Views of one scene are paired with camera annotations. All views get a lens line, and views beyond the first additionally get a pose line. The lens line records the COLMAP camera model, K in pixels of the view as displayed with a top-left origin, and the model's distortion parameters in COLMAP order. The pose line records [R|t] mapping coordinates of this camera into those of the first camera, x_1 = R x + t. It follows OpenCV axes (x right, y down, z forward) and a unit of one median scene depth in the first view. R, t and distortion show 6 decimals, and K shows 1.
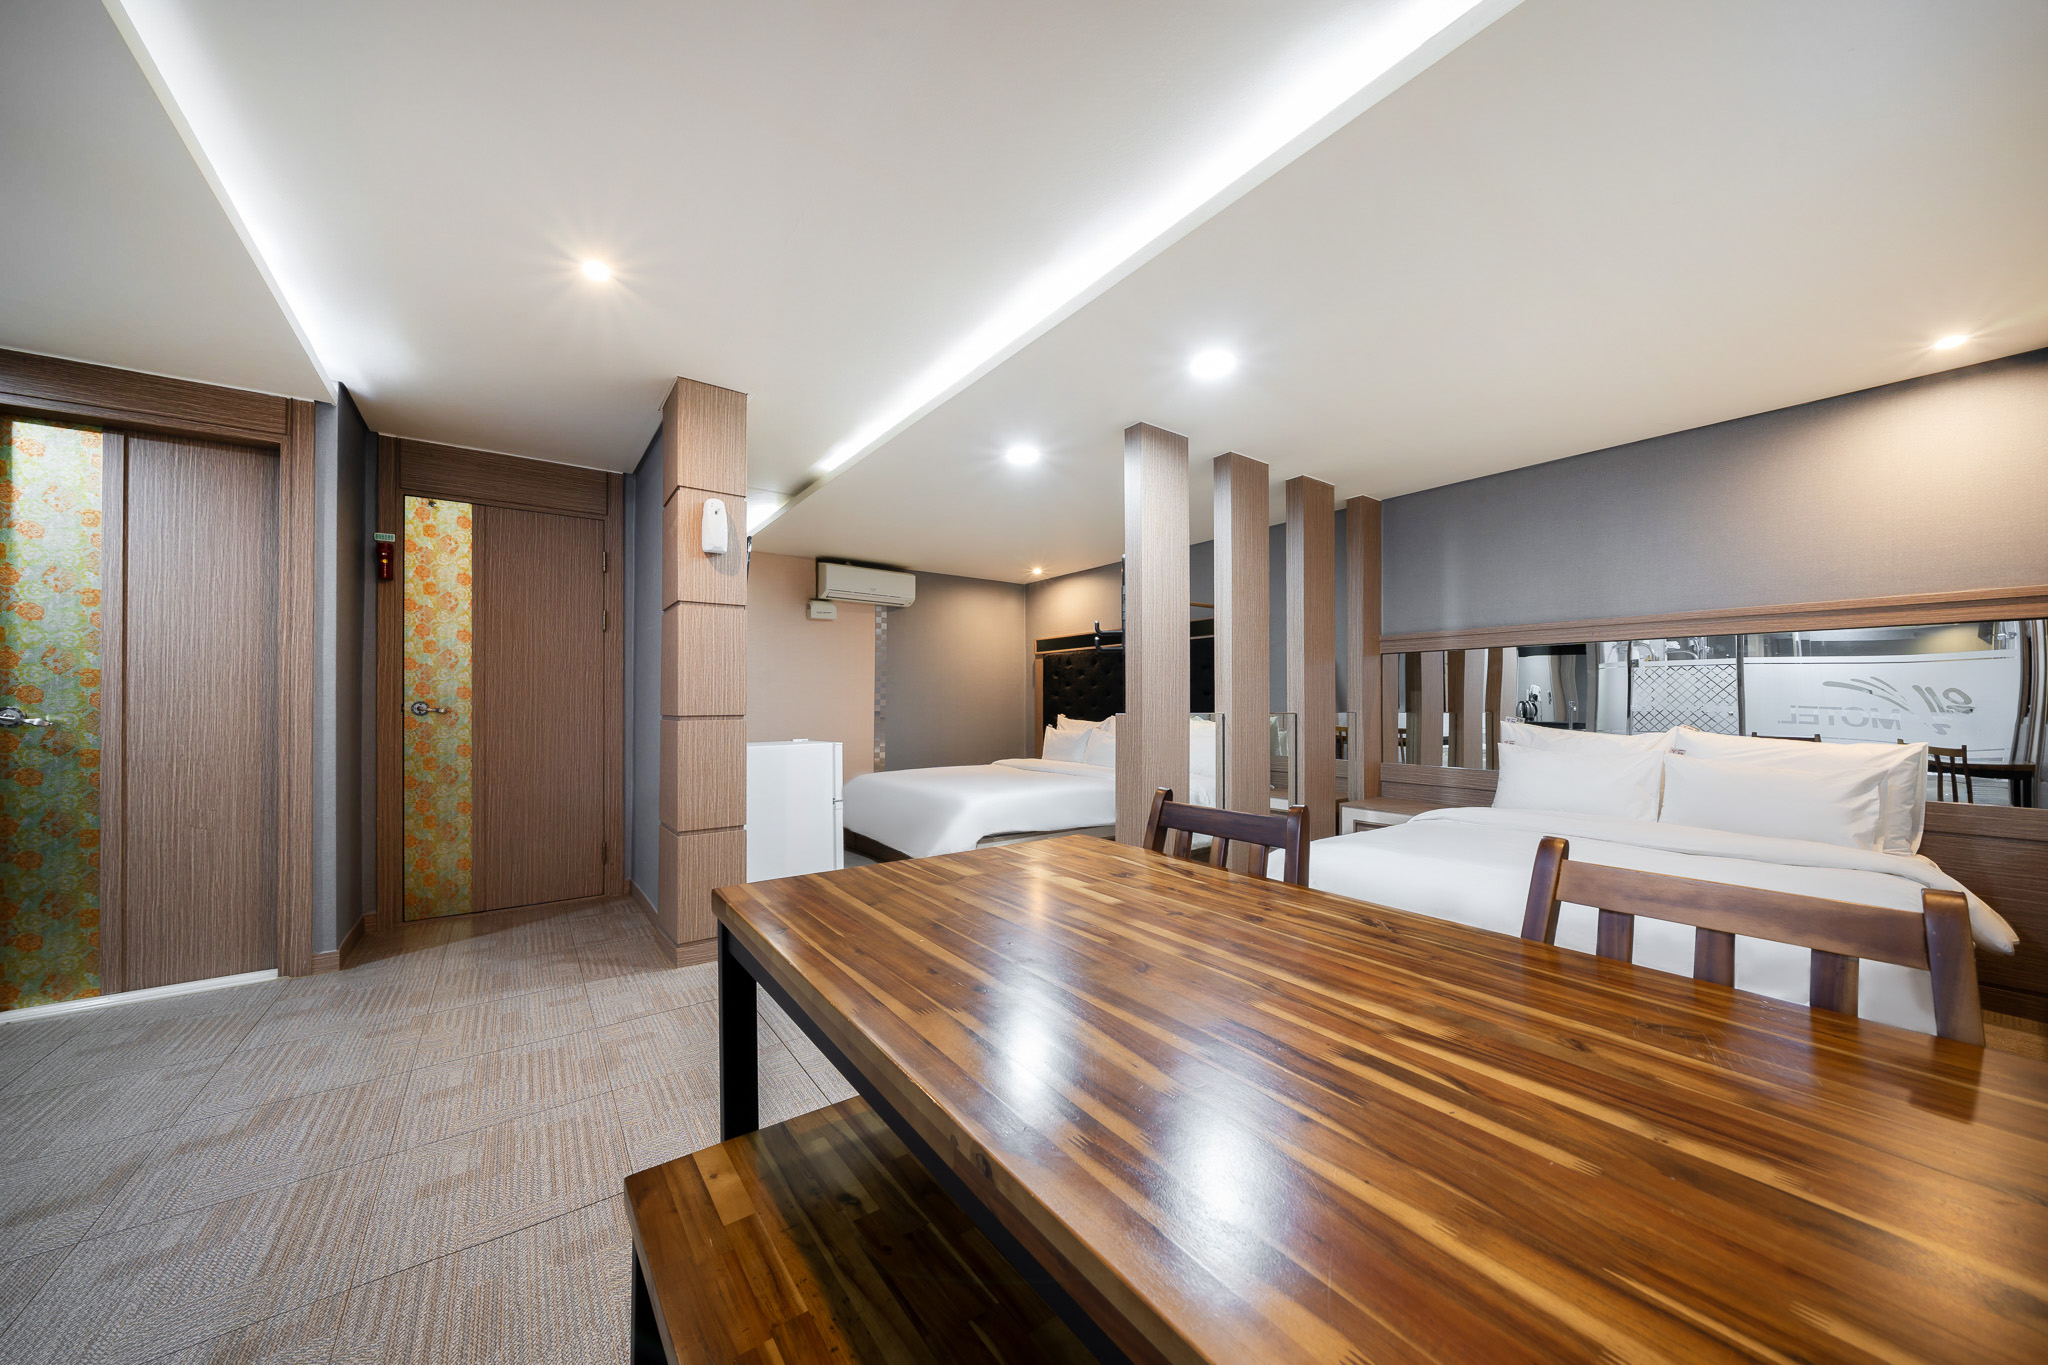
lens RADIAL K [[697.5, 0, 1006.9], [0, 697.5, 695.0], [0, 0, 1]] dist [-0.002183, -0.000008]
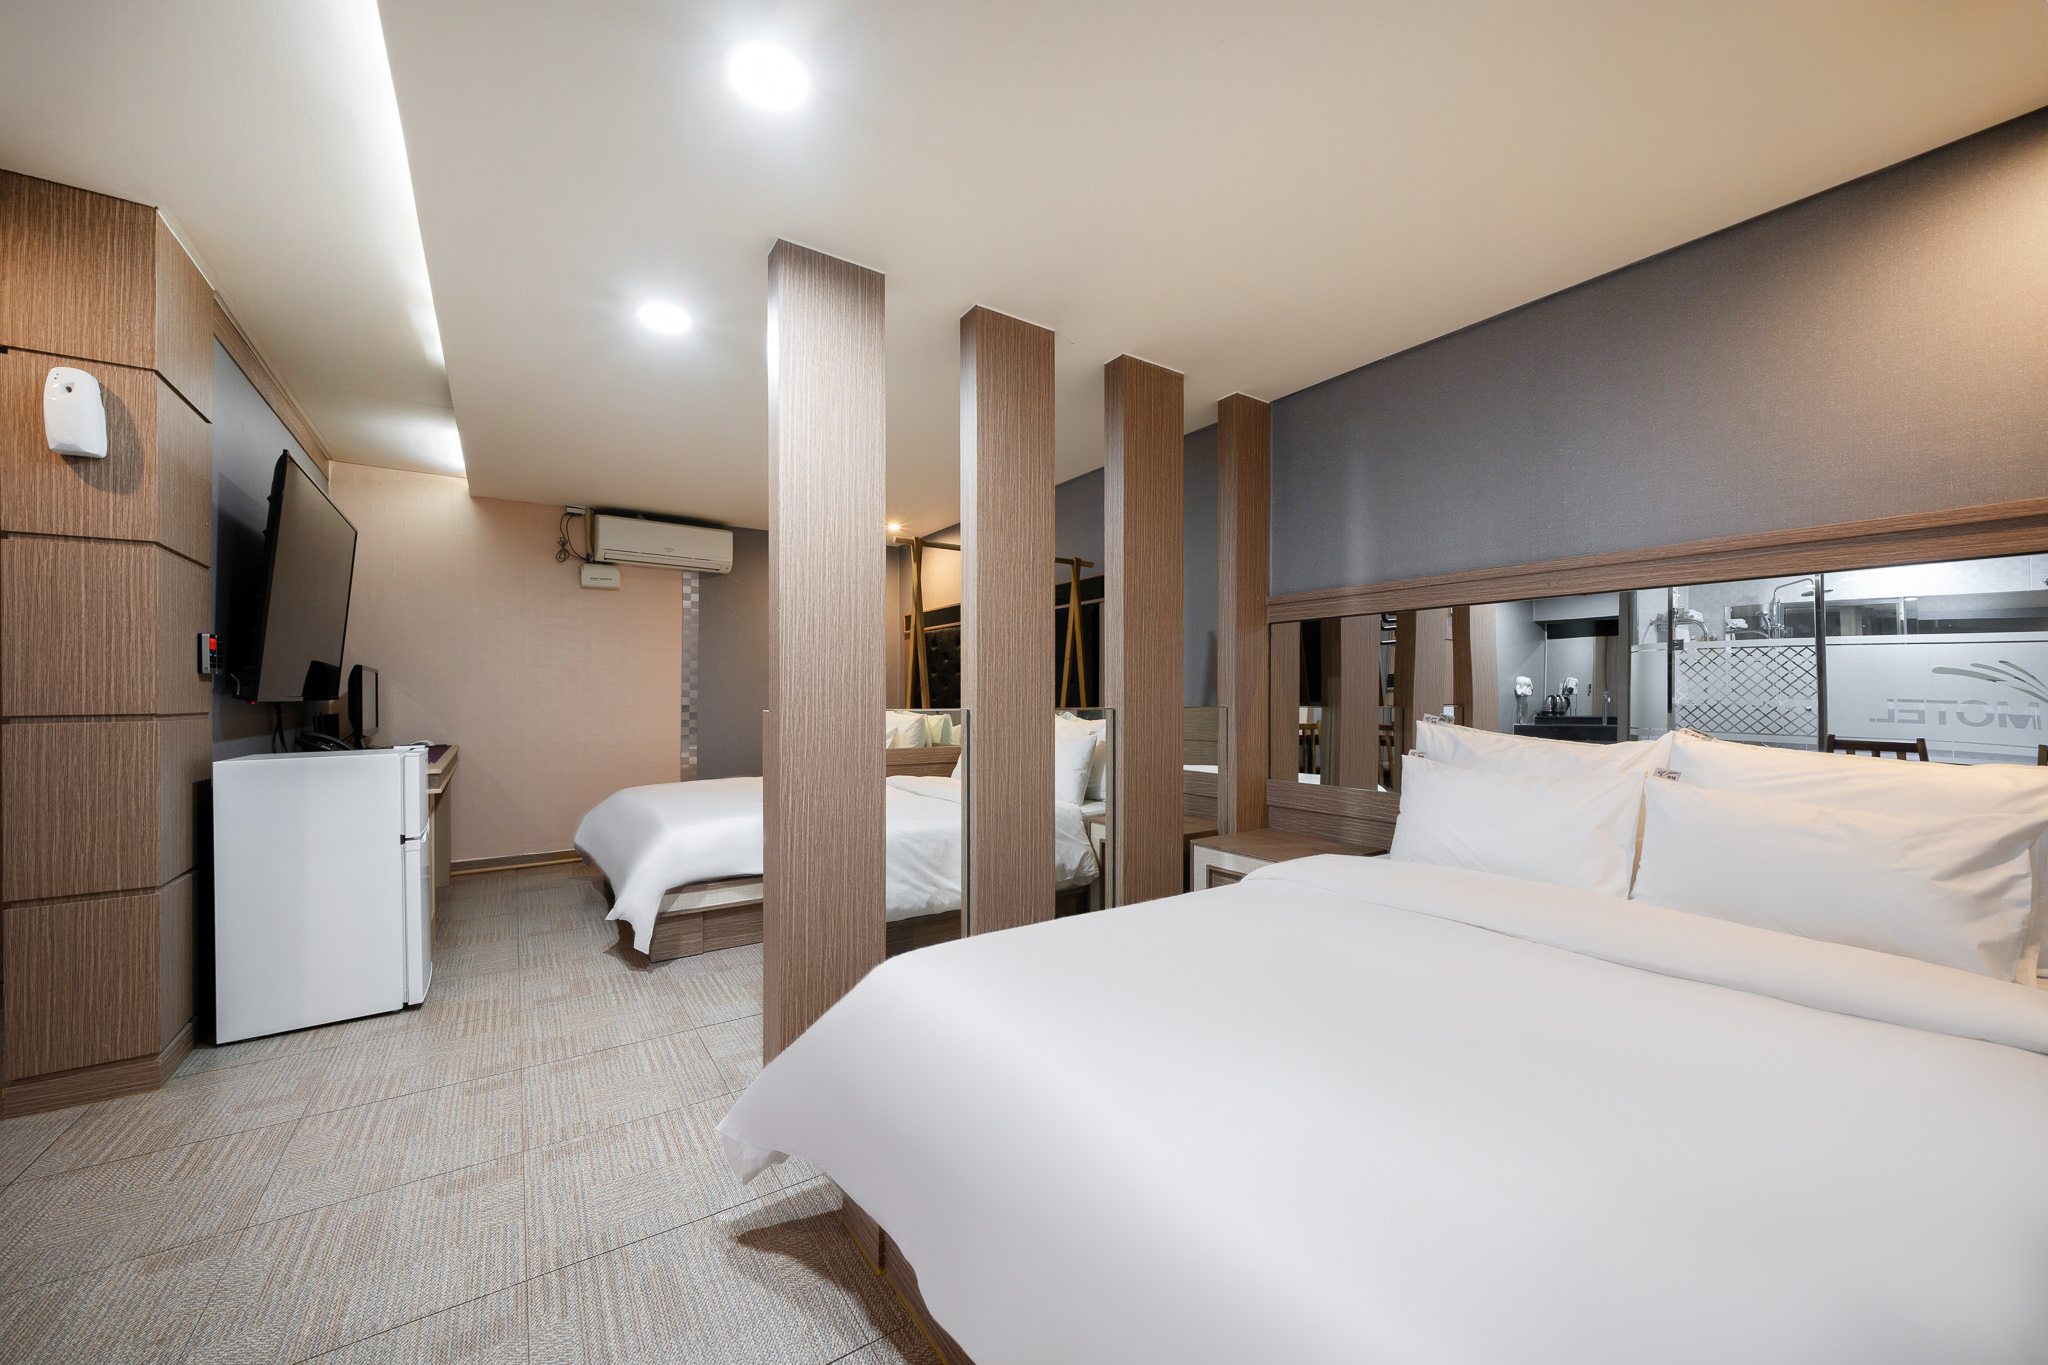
lens RADIAL K [[742.7, 0, 1014.3], [0, 742.7, 690.5], [0, 0, 1]] dist [0.003710, -0.000034]
pose [[0.999699, -0.000199, -0.024527, 0.222032], [0.000275, 0.999995, 0.003108, 0.004088], [0.024526, -0.003113, 0.999694, 0.184447]]
